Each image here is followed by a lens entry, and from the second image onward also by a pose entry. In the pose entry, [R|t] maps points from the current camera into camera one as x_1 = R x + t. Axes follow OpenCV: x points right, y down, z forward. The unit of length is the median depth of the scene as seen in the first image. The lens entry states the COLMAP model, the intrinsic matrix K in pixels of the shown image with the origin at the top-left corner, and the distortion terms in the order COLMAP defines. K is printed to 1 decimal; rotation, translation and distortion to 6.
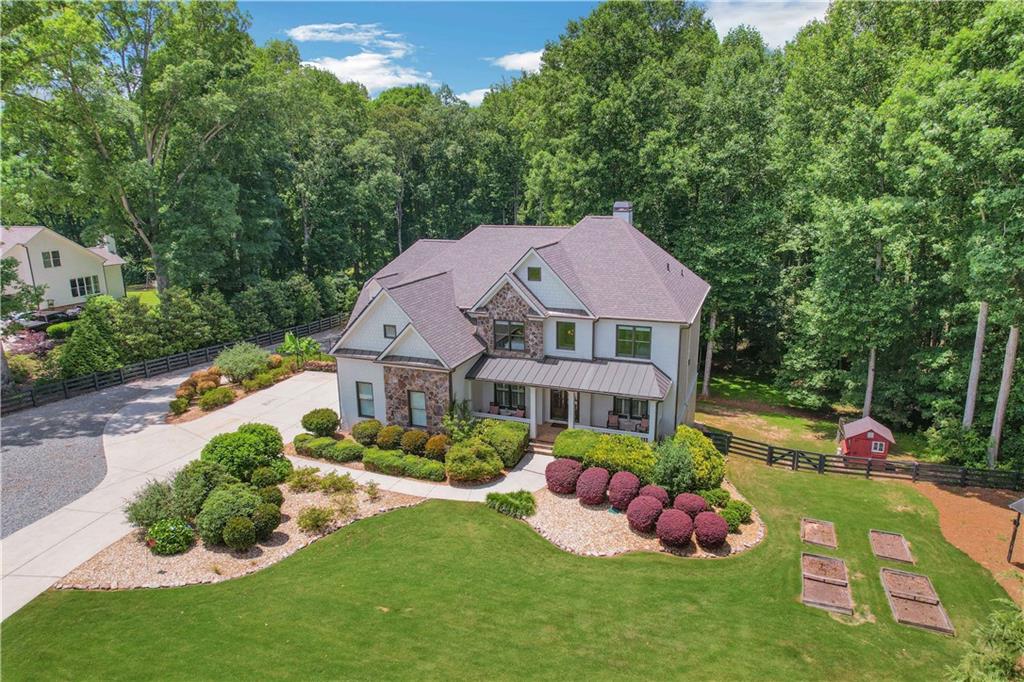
lens RADIAL K [[654.6, 0, 517.4], [0, 654.6, 345.1], [0, 0, 1]] dist [-0.078763, 0.070969]
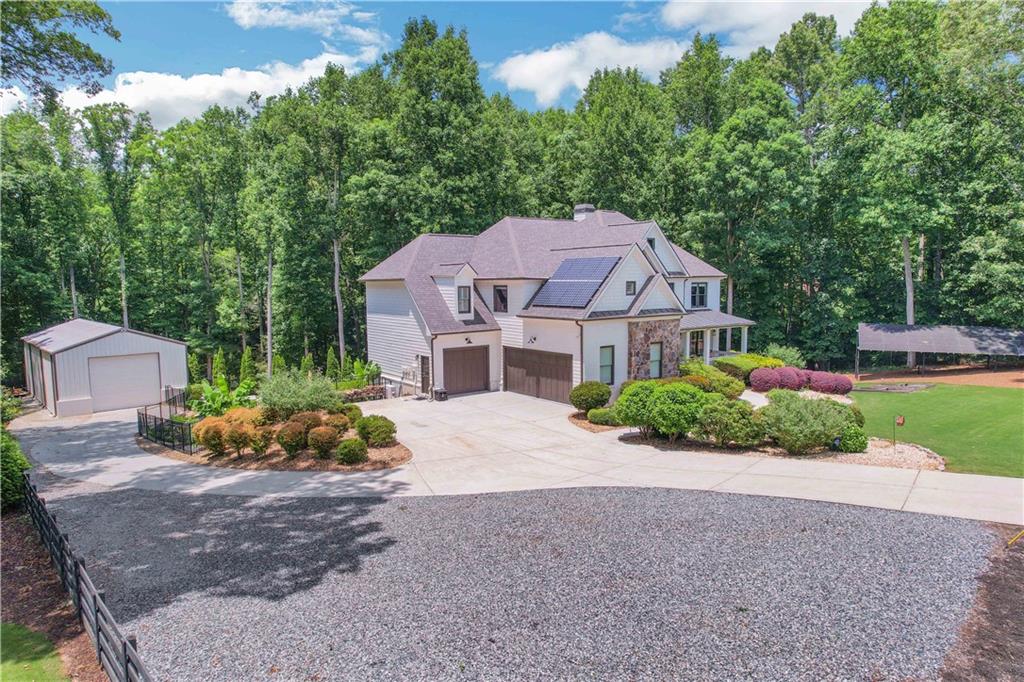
lens RADIAL K [[657.5, 0, 517.1], [0, 657.5, 344.2], [0, 0, 1]] dist [-0.078858, 0.072537]
pose [[0.532801, -0.081448, 0.842312, -1.121403], [0.219095, 0.974696, -0.044339, 0.068689], [-0.817387, 0.208170, 0.537163, 0.597074]]
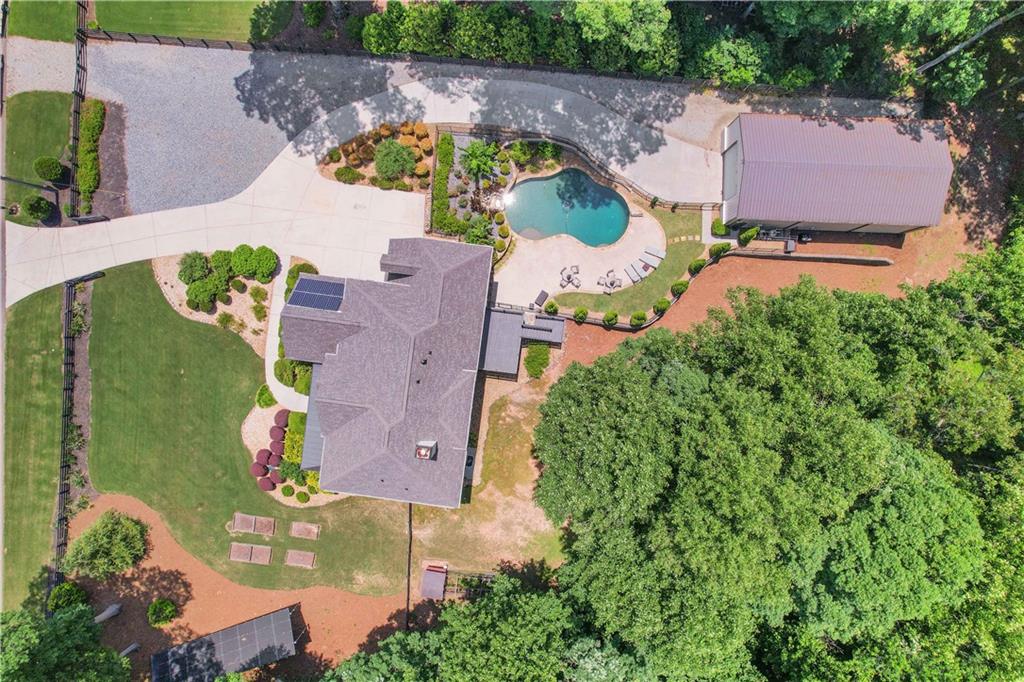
lens RADIAL K [[654.6, 0, 517.4], [0, 654.6, 345.1], [0, 0, 1]] dist [-0.078763, 0.070969]
pose [[0.237382, 0.971232, 0.018924, -0.014249], [-0.289325, 0.052092, 0.955812, -1.731561], [0.927330, -0.232368, 0.293368, 0.984011]]
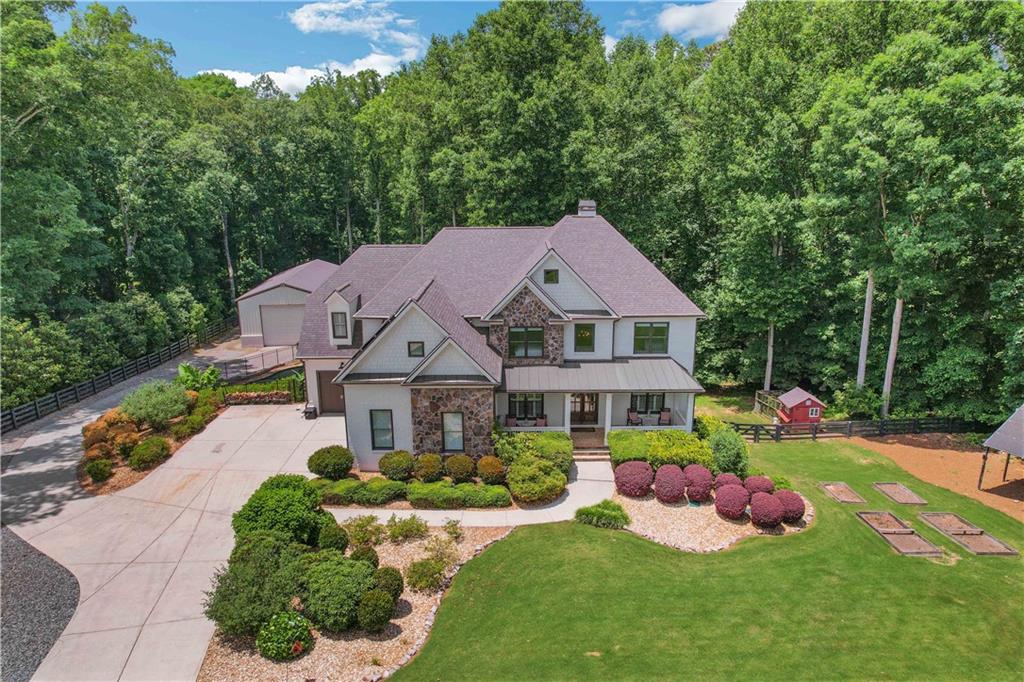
lens RADIAL K [[654.6, 0, 517.4], [0, 654.6, 345.1], [0, 0, 1]] dist [-0.078763, 0.070969]
pose [[0.933249, -0.086035, 0.348776, -0.364738], [0.086002, 0.996173, 0.015610, -0.027310], [-0.348784, 0.015428, 0.937076, 0.117588]]
